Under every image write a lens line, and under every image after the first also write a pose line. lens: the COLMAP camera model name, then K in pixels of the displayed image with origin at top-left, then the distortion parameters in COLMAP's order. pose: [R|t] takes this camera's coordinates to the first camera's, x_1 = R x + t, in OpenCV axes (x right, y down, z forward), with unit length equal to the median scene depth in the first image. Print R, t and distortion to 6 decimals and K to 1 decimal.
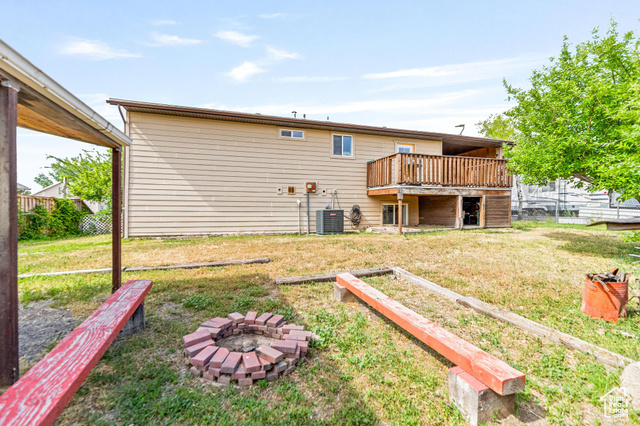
lens RADIAL K [[285.3, 0, 321.7], [0, 285.3, 211.3], [0, 0, 1]] dist [0.001713, 0.000093]
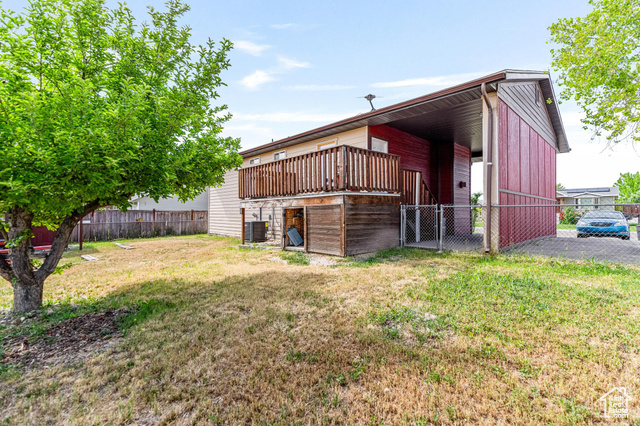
lens RADIAL K [[293.6, 0, 325.5], [0, 293.6, 214.7], [0, 0, 1]] dist [-0.000652, -0.000089]
pose [[0.462761, -0.004574, -0.886471, 1.246111], [-0.004914, 0.999958, -0.007725, -0.028756], [0.886469, 0.007931, 0.462719, 0.720404]]
